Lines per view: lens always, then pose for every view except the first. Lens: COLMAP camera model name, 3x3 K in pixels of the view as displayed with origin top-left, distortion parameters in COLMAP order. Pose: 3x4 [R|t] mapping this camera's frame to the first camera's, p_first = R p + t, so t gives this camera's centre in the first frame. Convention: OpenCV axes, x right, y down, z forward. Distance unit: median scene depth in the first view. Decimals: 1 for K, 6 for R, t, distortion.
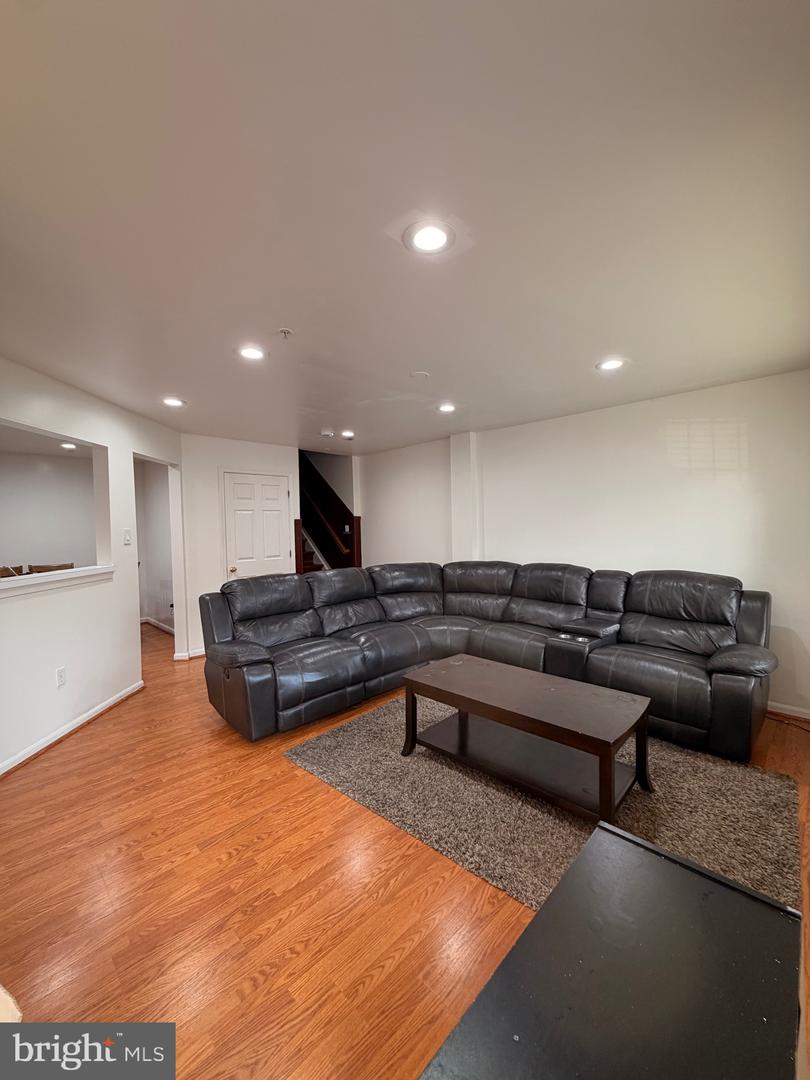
lens RADIAL K [[429.7, 0, 409.5], [0, 429.7, 542.9], [0, 0, 1]] dist [-0.000546, 0.000158]
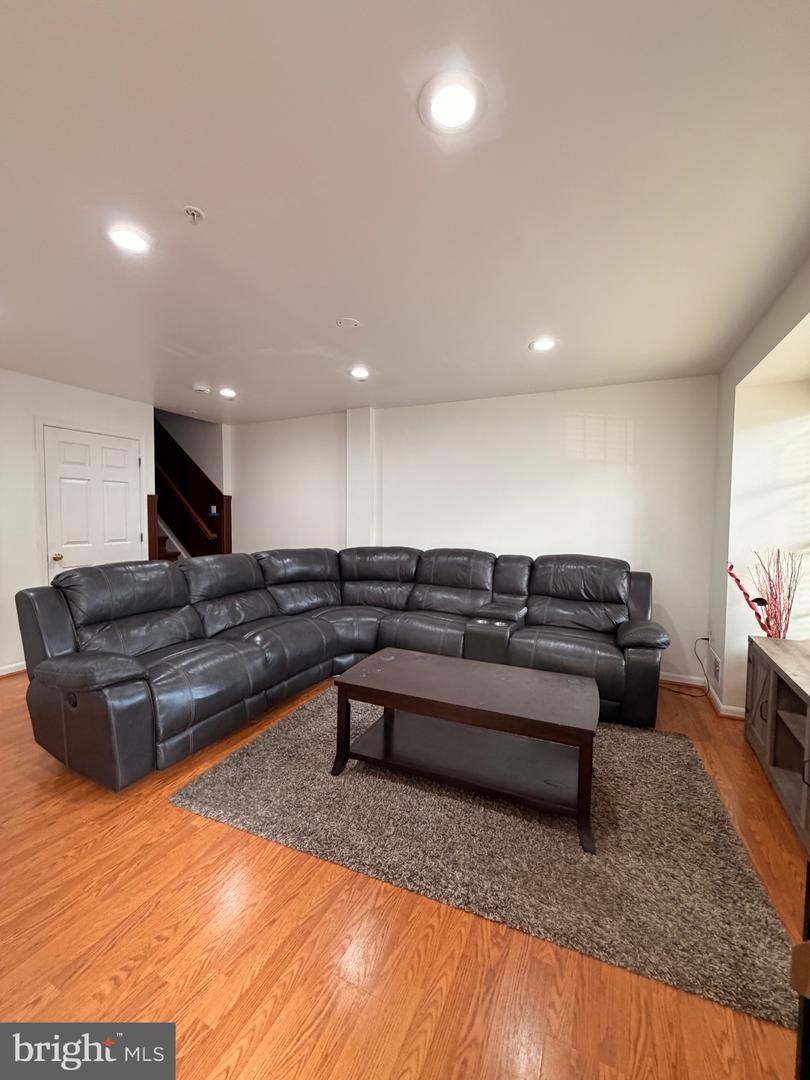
lens RADIAL K [[429.7, 0, 410.0], [0, 429.7, 540.6], [0, 0, 1]] dist [-0.000546, 0.000158]
pose [[0.942885, 0.008794, 0.333002, -0.133216], [-0.014199, 0.999804, 0.013799, 0.023734], [-0.332815, -0.017739, 0.942825, 0.149038]]
